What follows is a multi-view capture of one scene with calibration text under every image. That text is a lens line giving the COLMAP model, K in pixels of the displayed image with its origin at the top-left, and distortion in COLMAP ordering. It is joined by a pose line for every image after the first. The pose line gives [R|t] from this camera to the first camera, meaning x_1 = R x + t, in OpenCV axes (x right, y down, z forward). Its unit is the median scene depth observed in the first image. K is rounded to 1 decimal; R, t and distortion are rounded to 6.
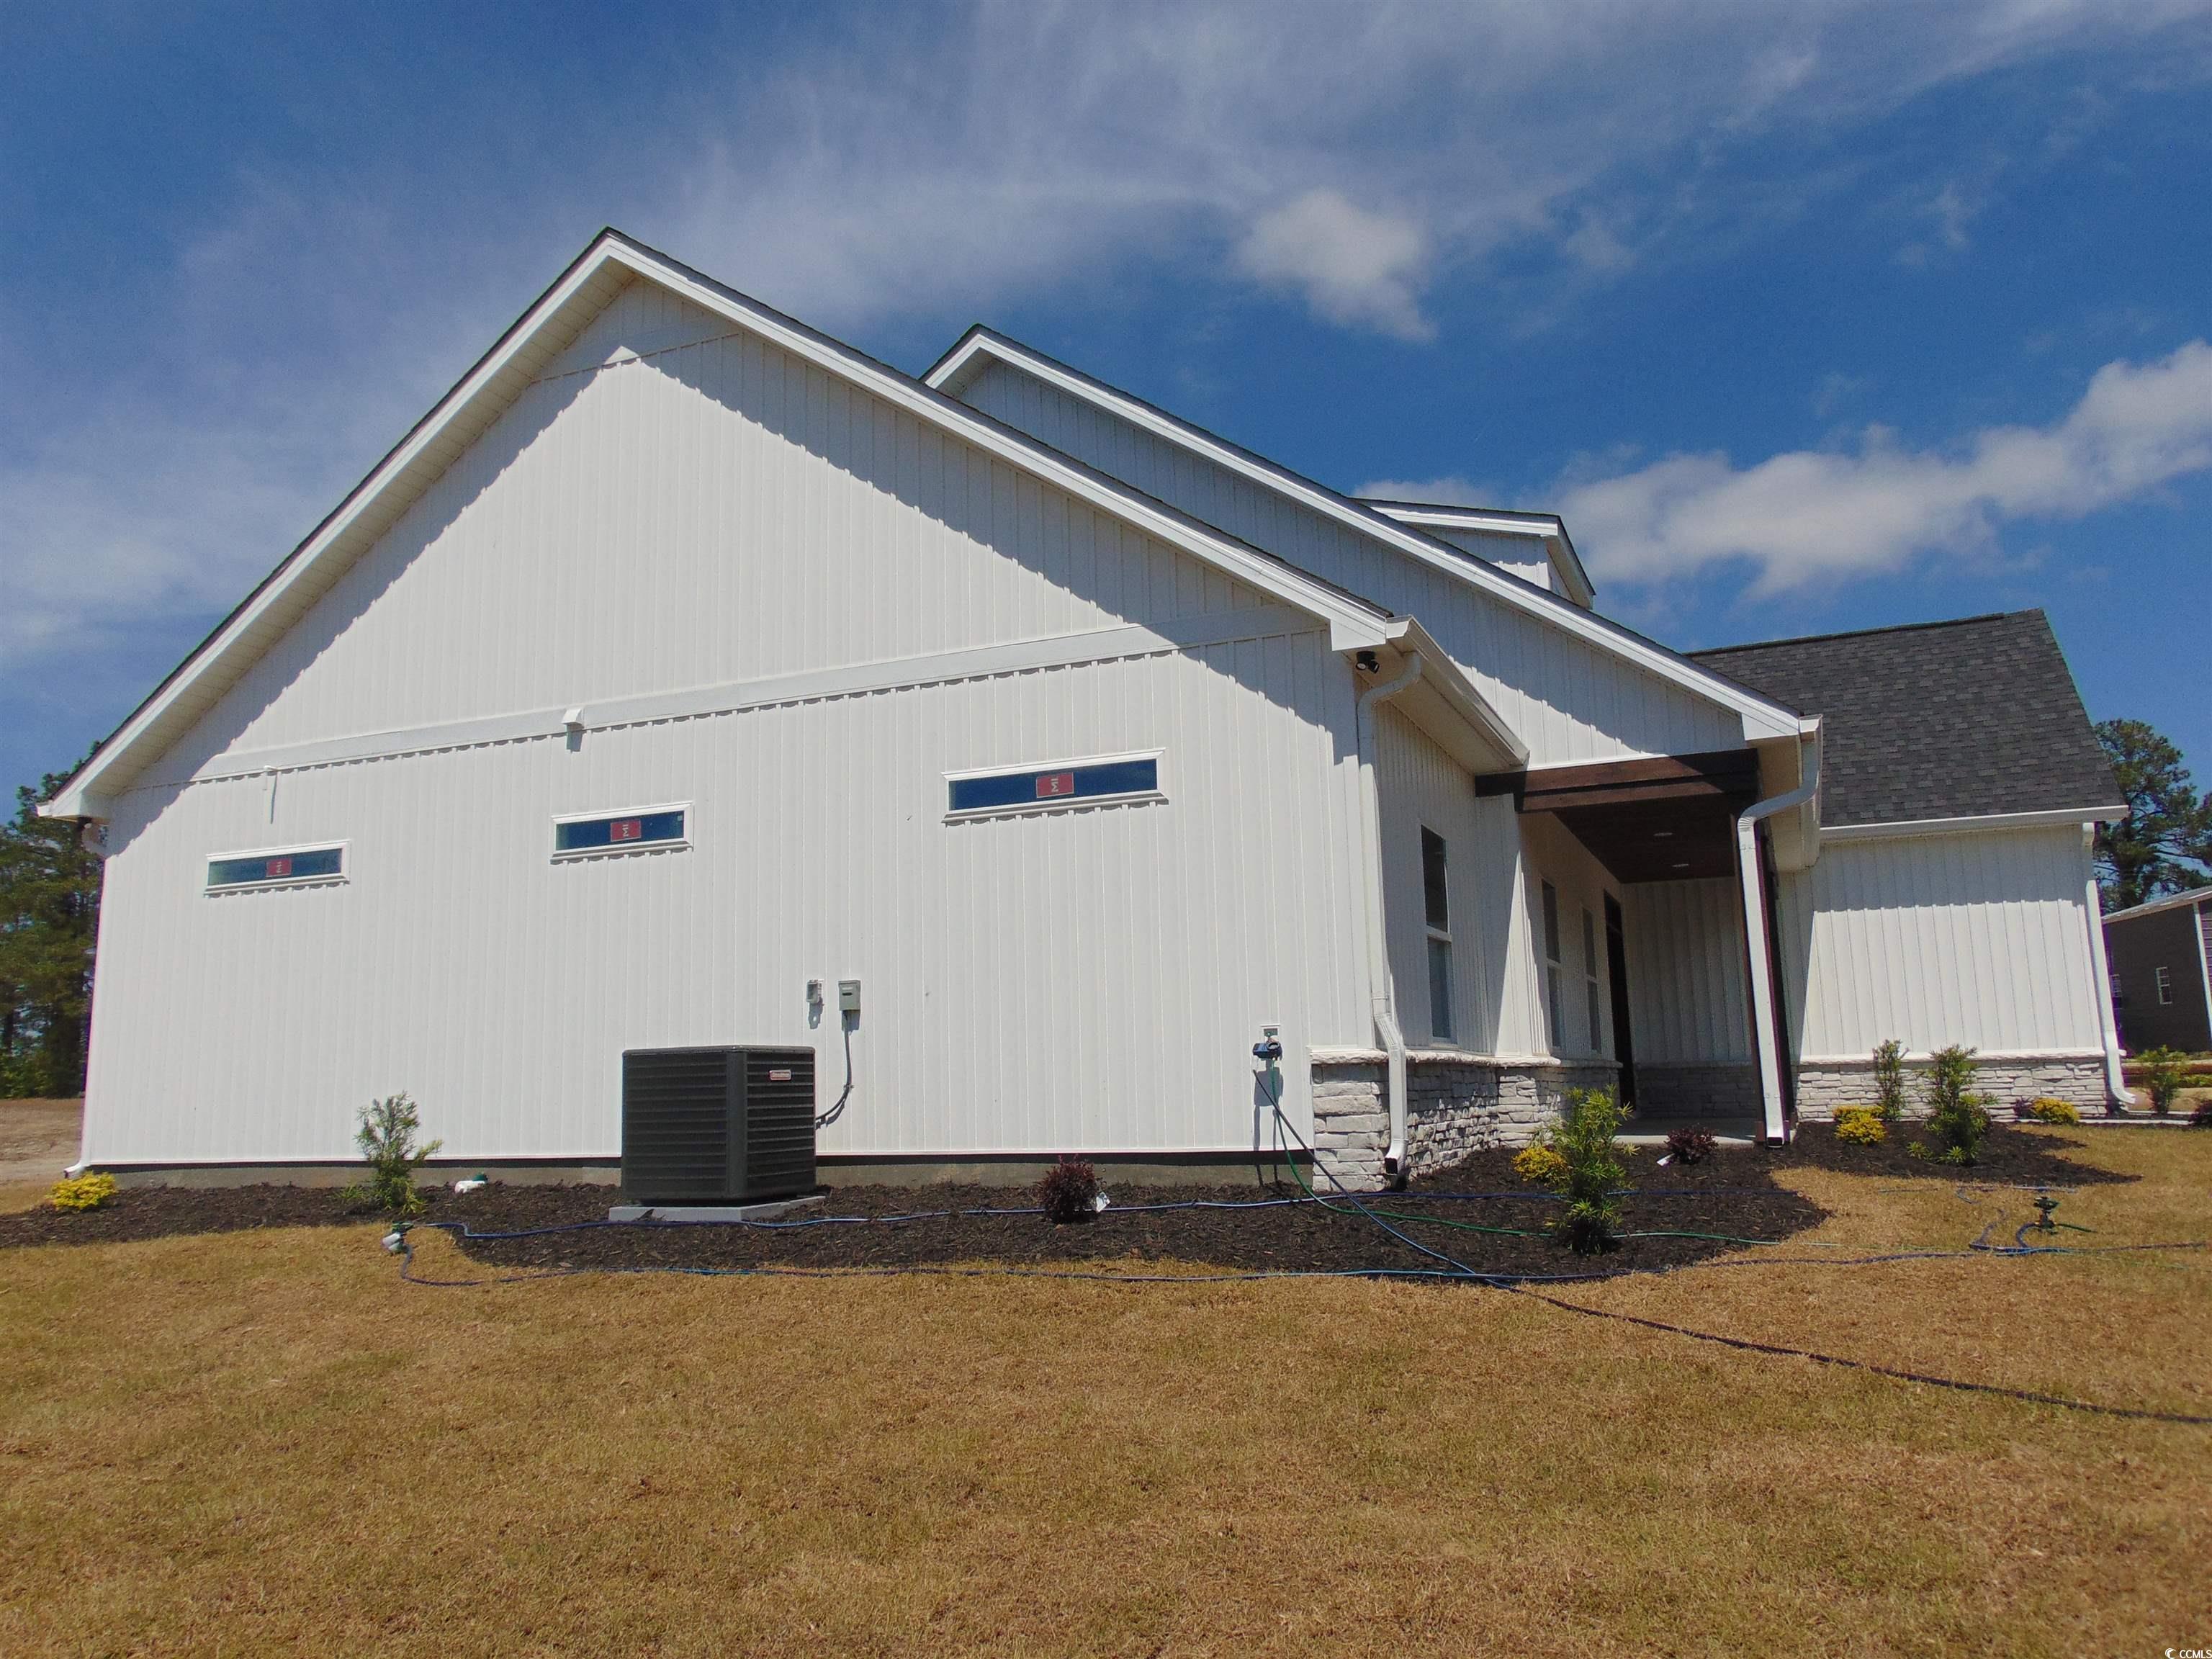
lens RADIAL K [[1645.4, 0, 1104.5], [0, 1645.4, 828.1], [0, 0, 1]] dist [-0.024311, 0.049158]
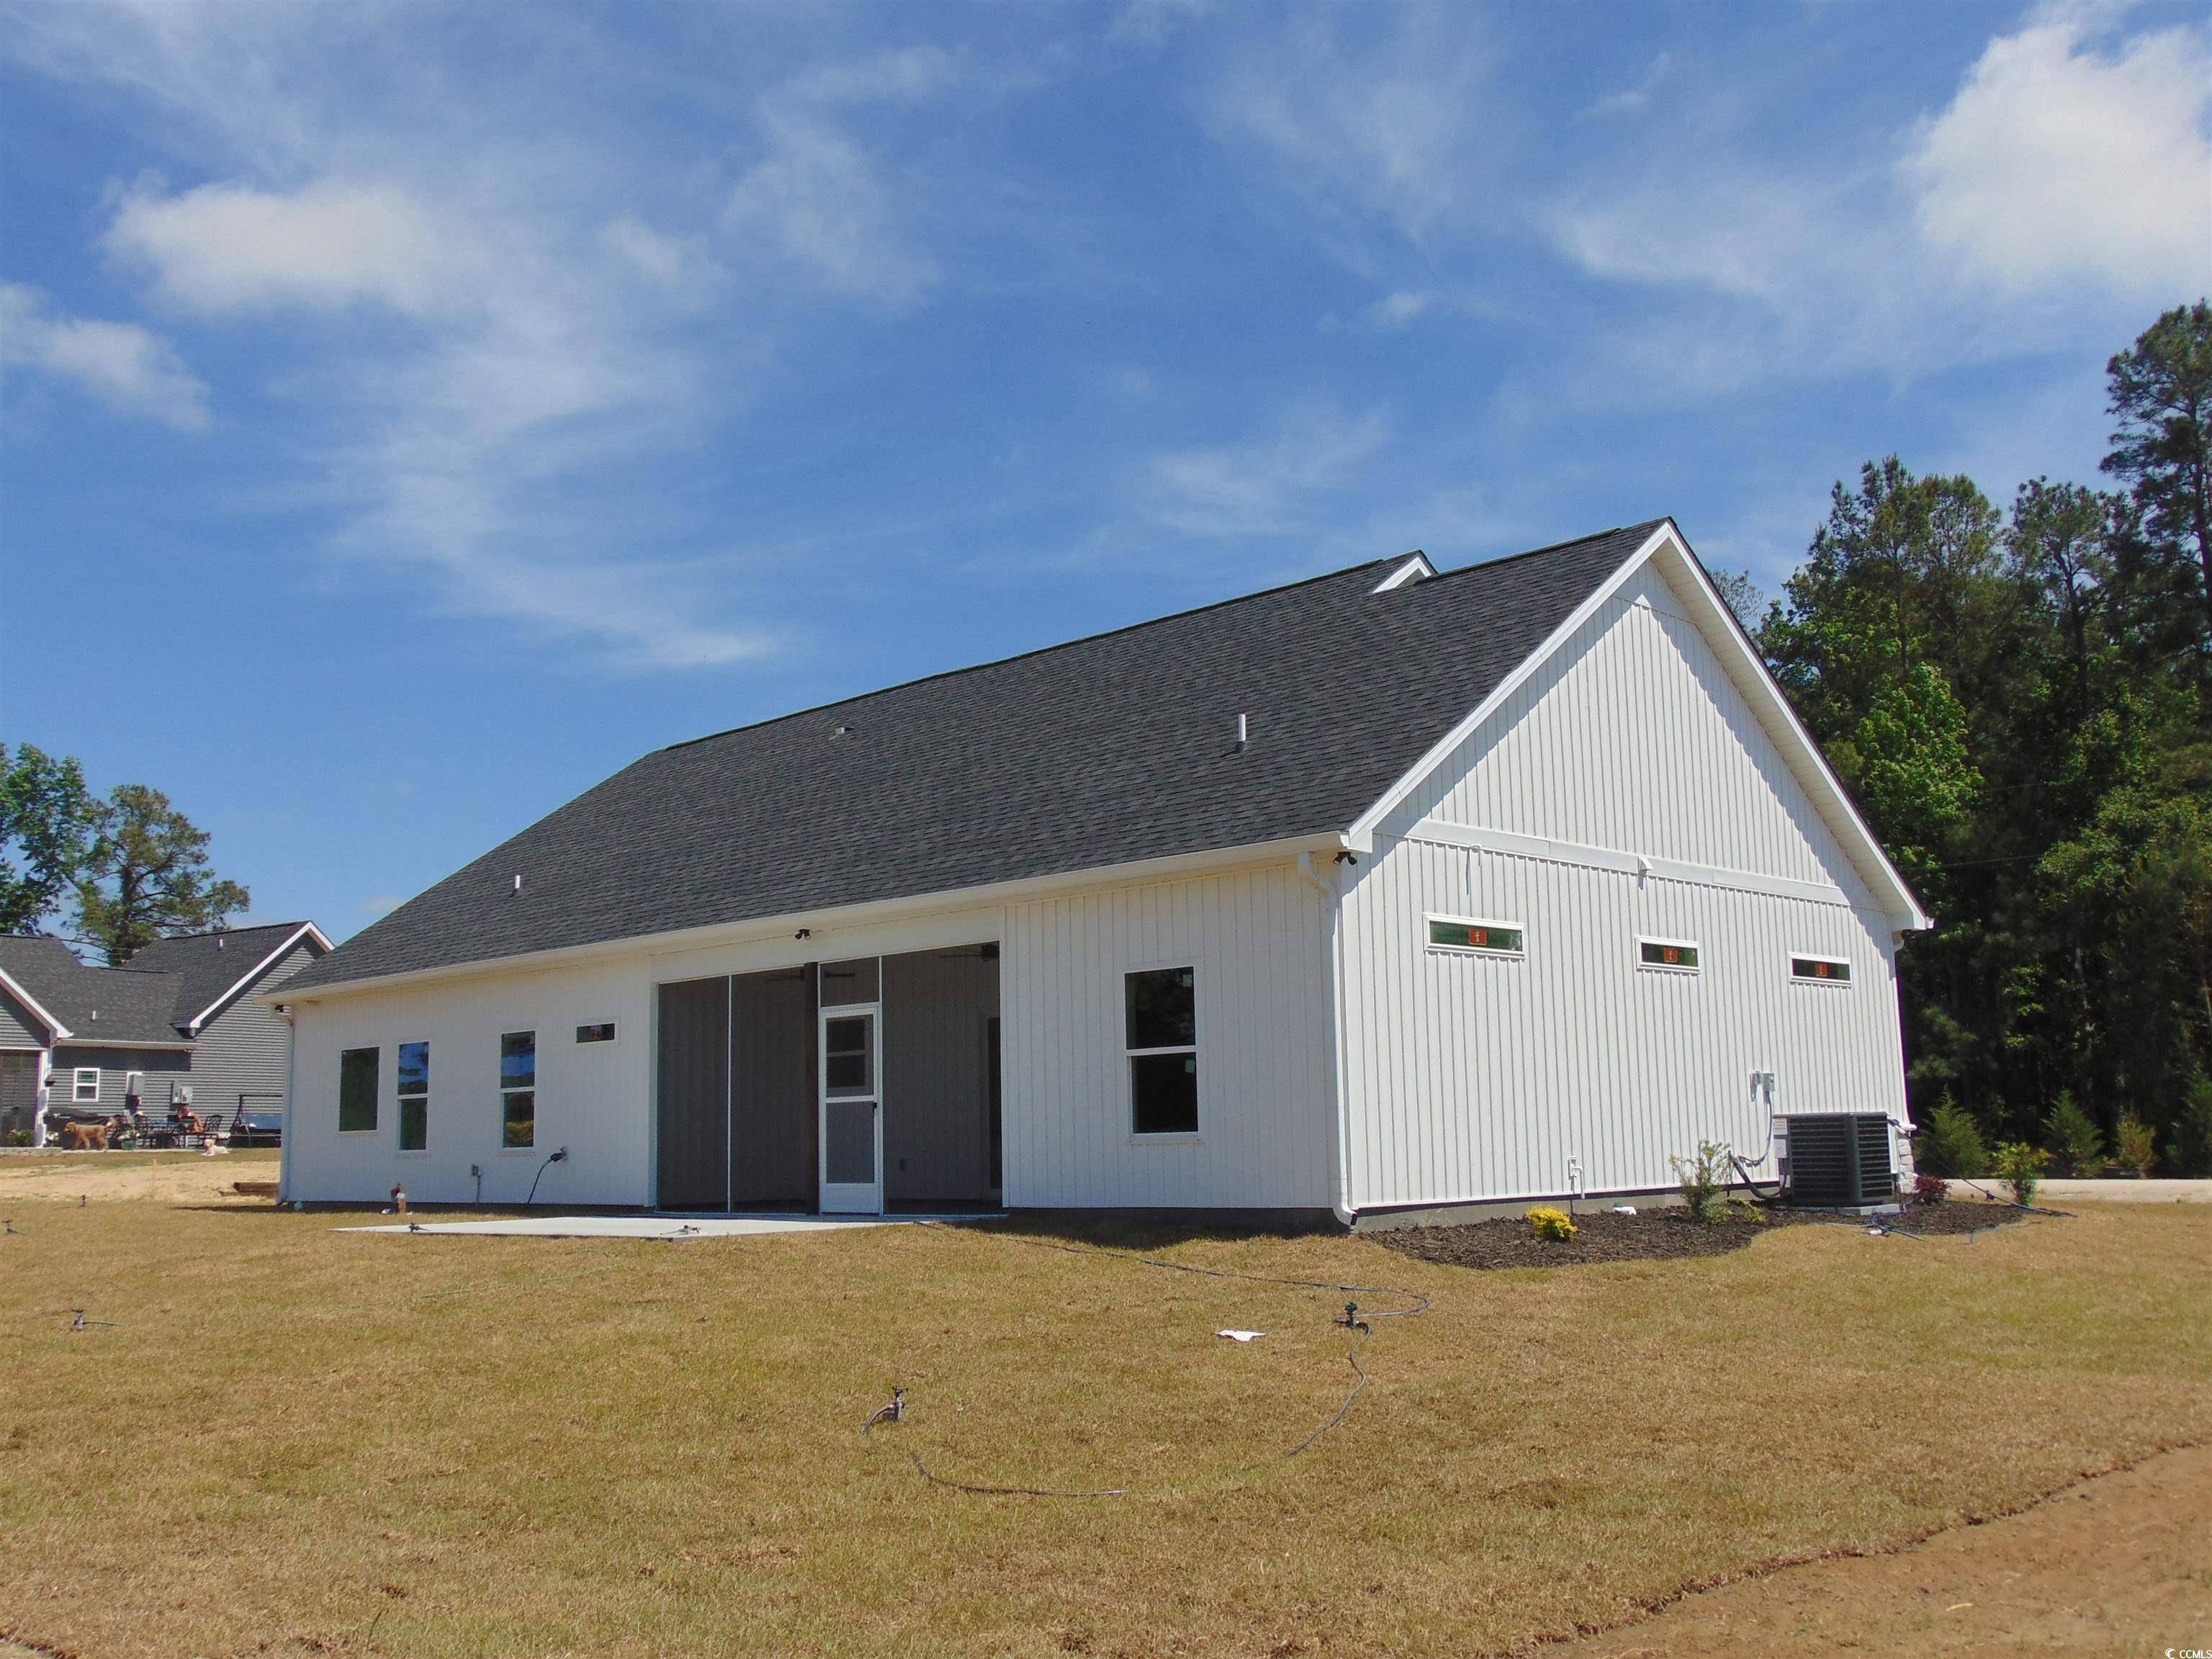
lens RADIAL K [[2090.3, 0, 1103.6], [0, 2090.3, 831.8], [0, 0, 1]] dist [0.013272, 0.000000]
pose [[0.354240, 0.155330, 0.922164, -2.108226], [-0.133391, 0.984418, -0.114575, 0.165705], [-0.925592, -0.082422, 0.369440, 0.787834]]
